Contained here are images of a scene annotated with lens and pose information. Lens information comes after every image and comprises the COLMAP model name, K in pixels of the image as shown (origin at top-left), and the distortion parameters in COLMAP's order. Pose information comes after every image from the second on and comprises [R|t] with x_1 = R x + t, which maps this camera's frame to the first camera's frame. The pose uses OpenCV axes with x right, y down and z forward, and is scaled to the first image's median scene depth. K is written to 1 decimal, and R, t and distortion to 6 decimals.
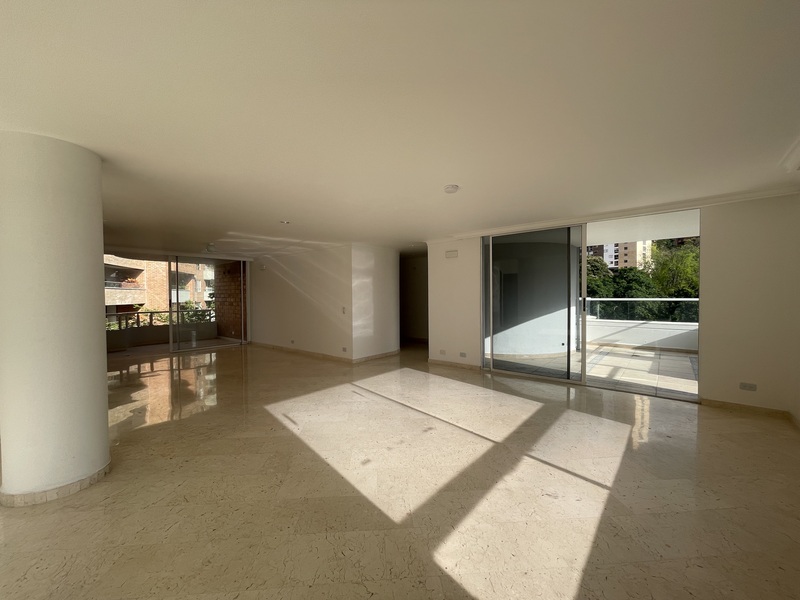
lens RADIAL K [[321.9, 0, 397.8], [0, 321.9, 300.5], [0, 0, 1]] dist [0.000041, 0.000173]
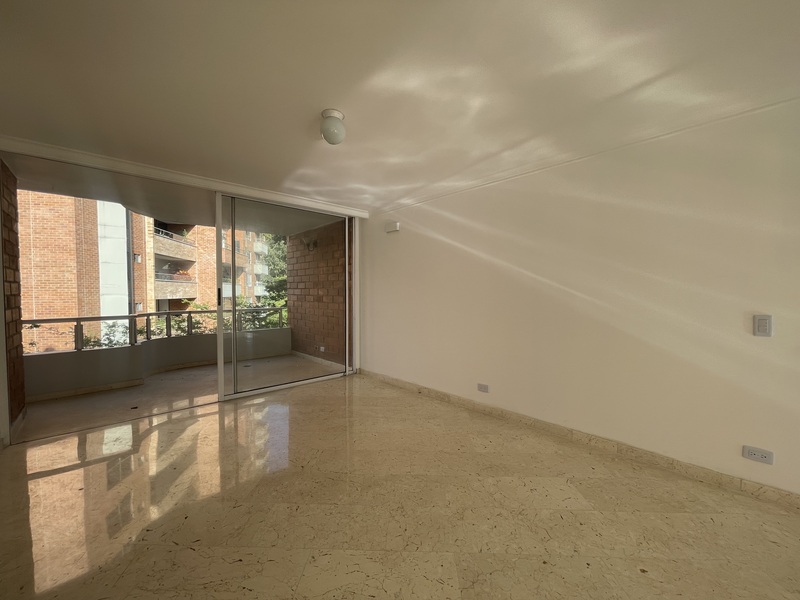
lens RADIAL K [[320.7, 0, 400.2], [0, 320.7, 301.6], [0, 0, 1]] dist [-0.001011, -0.000049]
pose [[0.994113, 0.011478, -0.107737, -0.338390], [-0.010057, 0.999855, 0.013726, 0.006337], [0.107879, -0.012562, 0.994085, 0.483032]]
